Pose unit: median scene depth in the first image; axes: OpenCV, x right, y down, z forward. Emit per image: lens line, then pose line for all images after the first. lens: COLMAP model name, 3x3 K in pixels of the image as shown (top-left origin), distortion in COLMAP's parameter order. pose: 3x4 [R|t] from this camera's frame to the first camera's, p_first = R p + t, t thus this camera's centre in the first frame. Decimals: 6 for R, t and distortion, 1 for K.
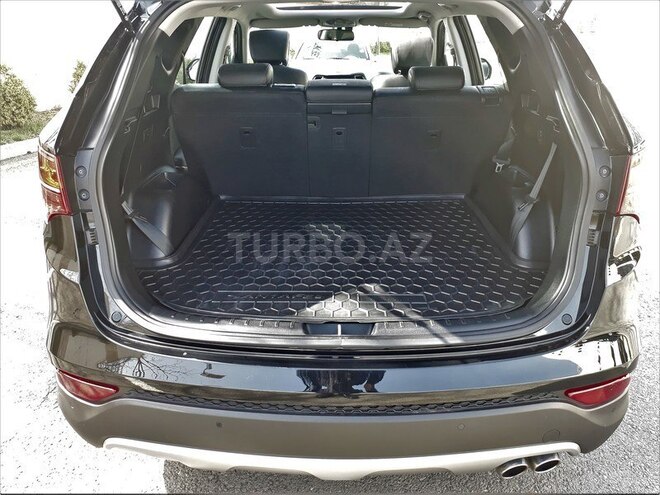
lens RADIAL K [[548.1, 0, 330.9], [0, 548.1, 247.4], [0, 0, 1]] dist [0.043099, -0.047689]
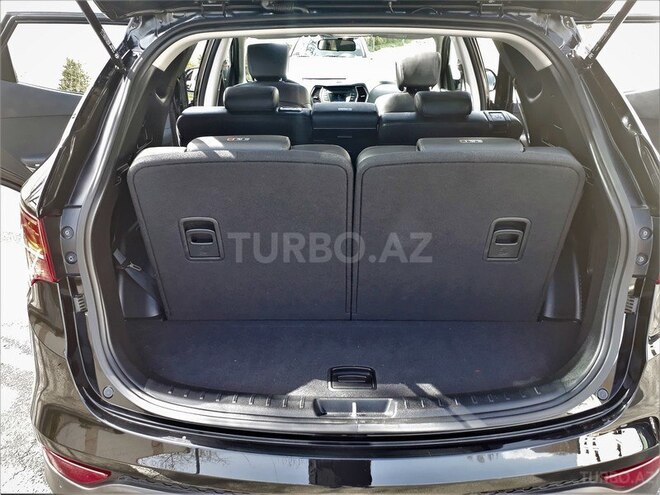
lens RADIAL K [[548.1, 0, 329.7], [0, 548.1, 251.7], [0, 0, 1]] dist [0.043099, -0.047689]
pose [[0.999969, -0.002226, 0.007514, -0.026626], [0.002075, 0.999797, 0.020021, -0.109947], [-0.007557, -0.020005, 0.999771, 0.081092]]
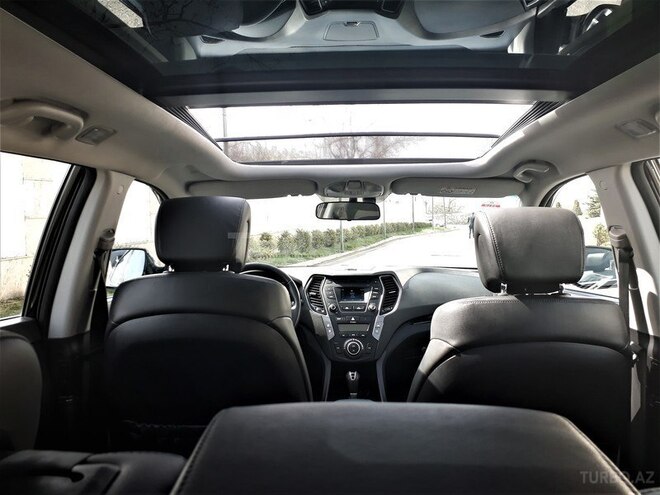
lens RADIAL K [[548.1, 0, 328.5], [0, 548.1, 247.6], [0, 0, 1]] dist [0.043099, -0.047689]
pose [[0.999790, -0.001599, -0.020407, 0.002823], [-0.004750, 0.951599, -0.307307, -0.431399], [0.019911, 0.307339, 0.951392, 1.165441]]
